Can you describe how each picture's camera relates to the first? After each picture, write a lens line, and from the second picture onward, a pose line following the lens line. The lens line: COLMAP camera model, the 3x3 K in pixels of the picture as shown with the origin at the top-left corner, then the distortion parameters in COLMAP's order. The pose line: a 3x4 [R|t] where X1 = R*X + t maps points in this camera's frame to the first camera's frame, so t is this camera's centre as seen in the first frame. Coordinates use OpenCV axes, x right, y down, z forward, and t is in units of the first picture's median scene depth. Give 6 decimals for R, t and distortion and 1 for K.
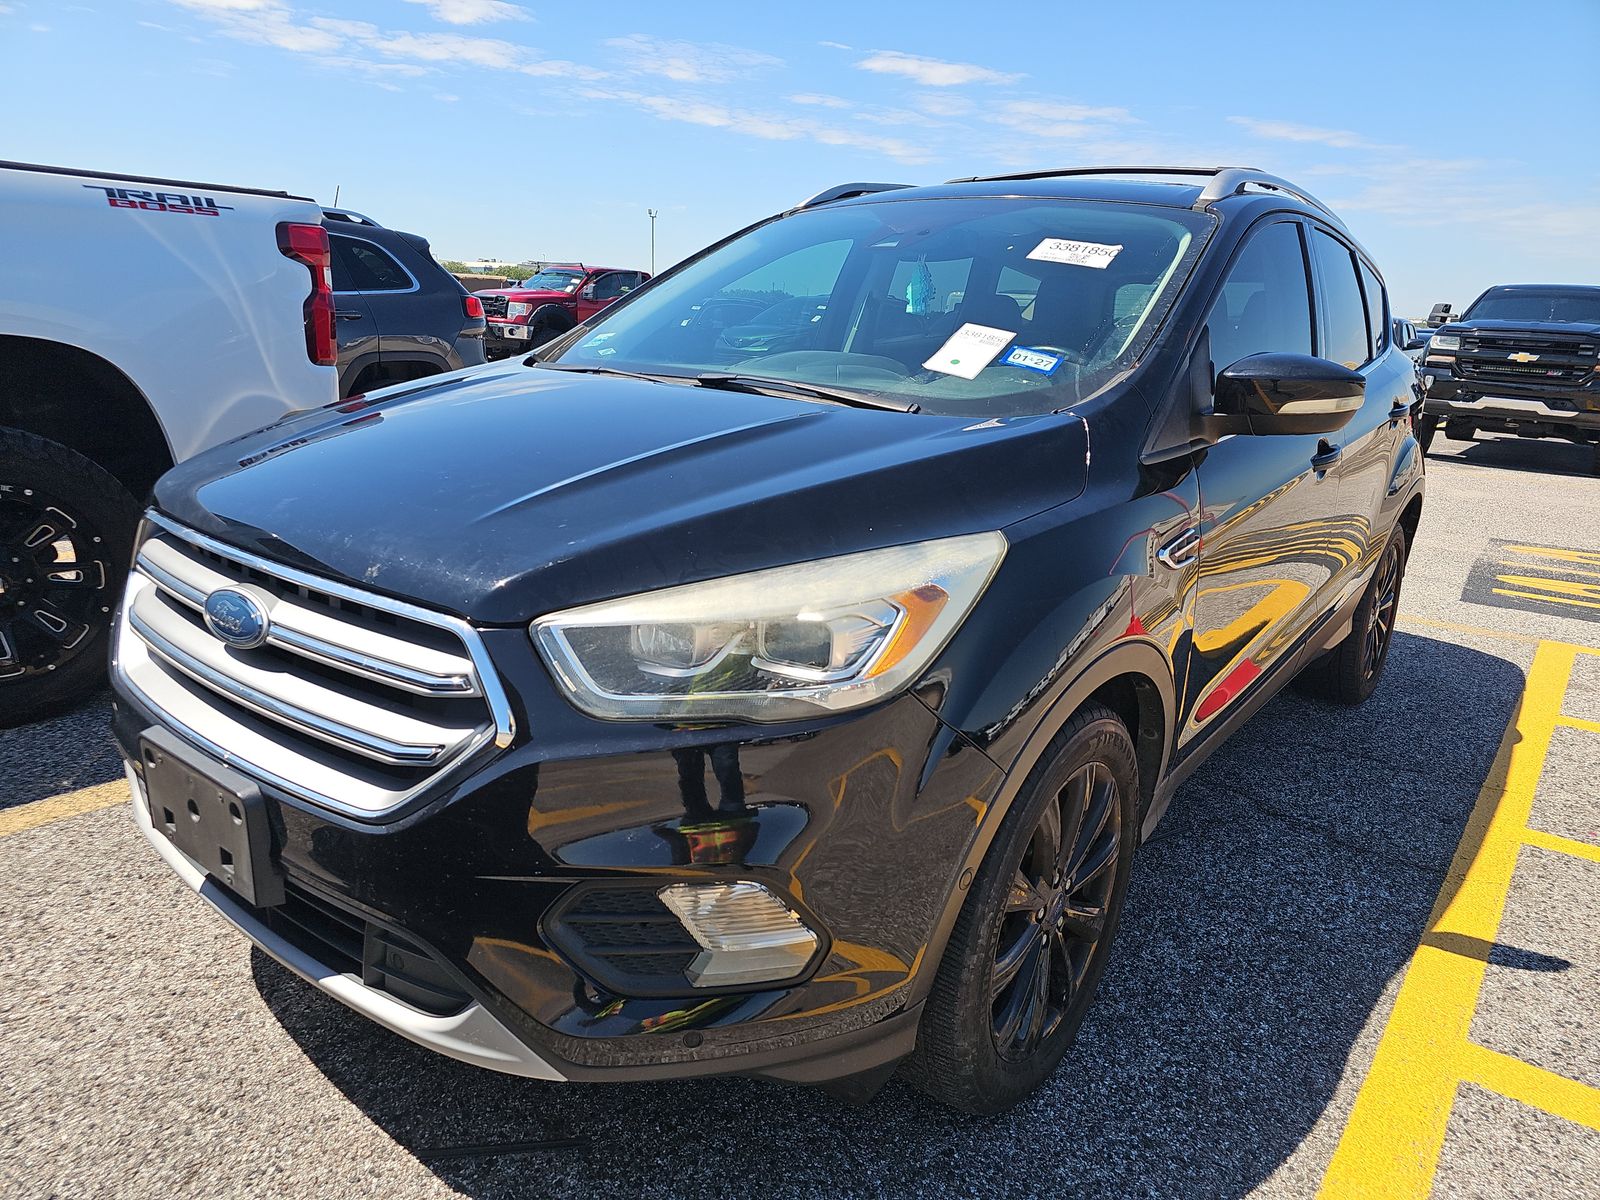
lens RADIAL K [[1058.2, 0, 800.0], [0, 1058.2, 600.0], [0, 0, 1]] dist [0.028869, -0.002247]
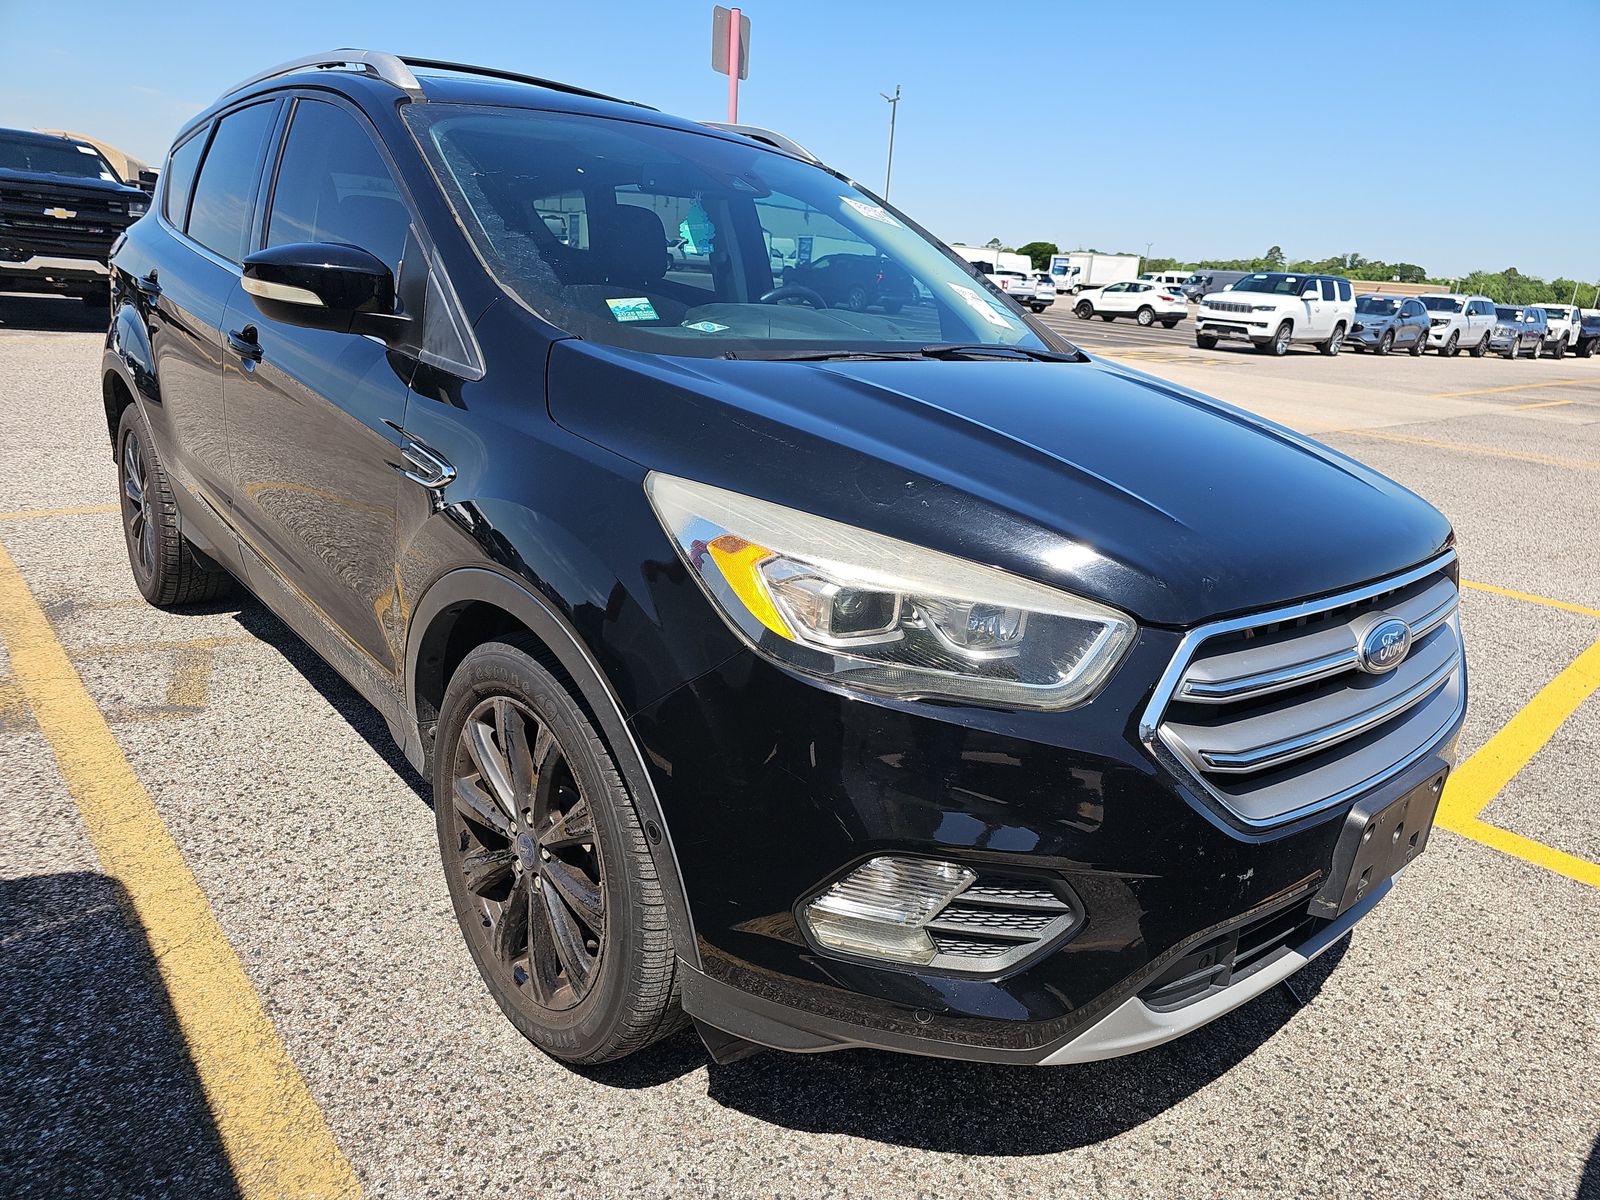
lens RADIAL K [[1061.5, 0, 806.2], [0, 1061.5, 593.0], [0, 0, 1]] dist [0.030888, -0.000470]
pose [[0.181282, -0.316456, 0.931124, -1.180696], [0.184327, 0.940966, 0.283914, -0.320947], [-0.966002, 0.120163, 0.228911, 0.967374]]
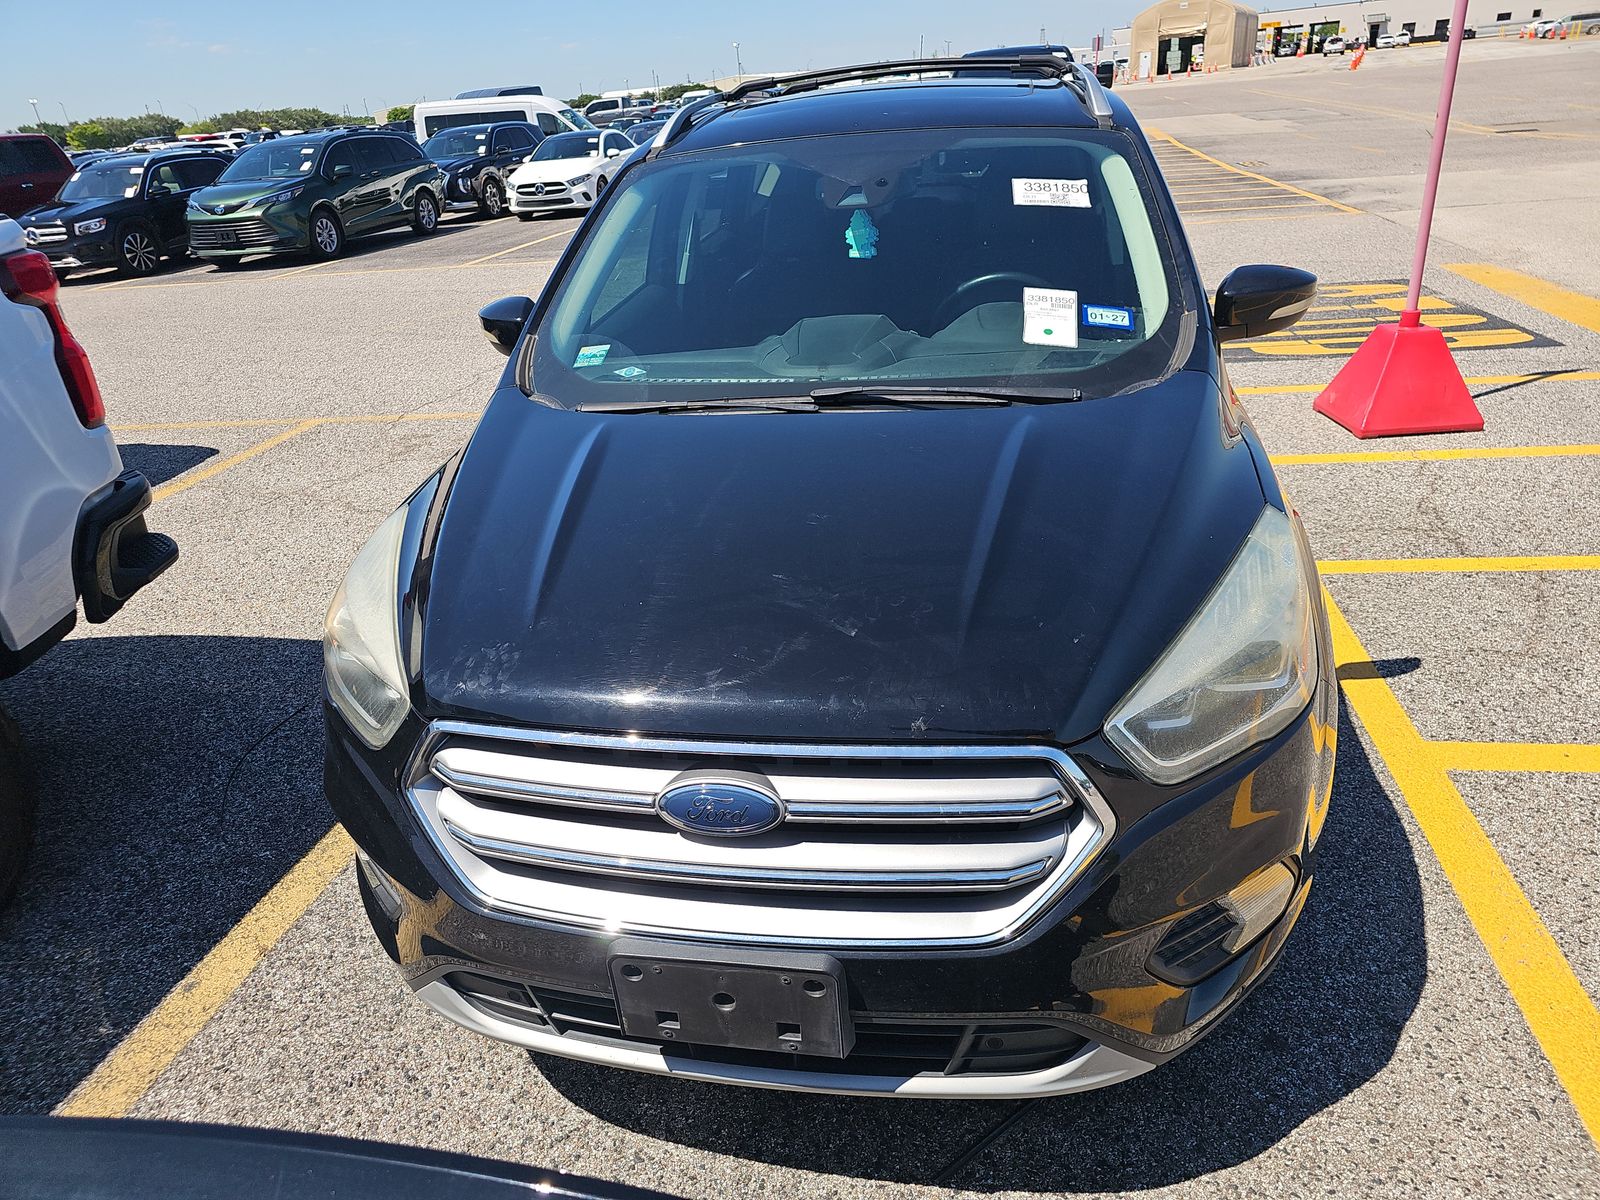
lens RADIAL K [[1061.5, 0, 806.2], [0, 1061.5, 593.0], [0, 0, 1]] dist [0.030888, -0.000470]
pose [[0.880092, -0.296853, 0.370563, -0.562985], [0.232006, 0.949806, 0.209859, -0.260332], [-0.414261, -0.098722, 0.904788, 0.089225]]
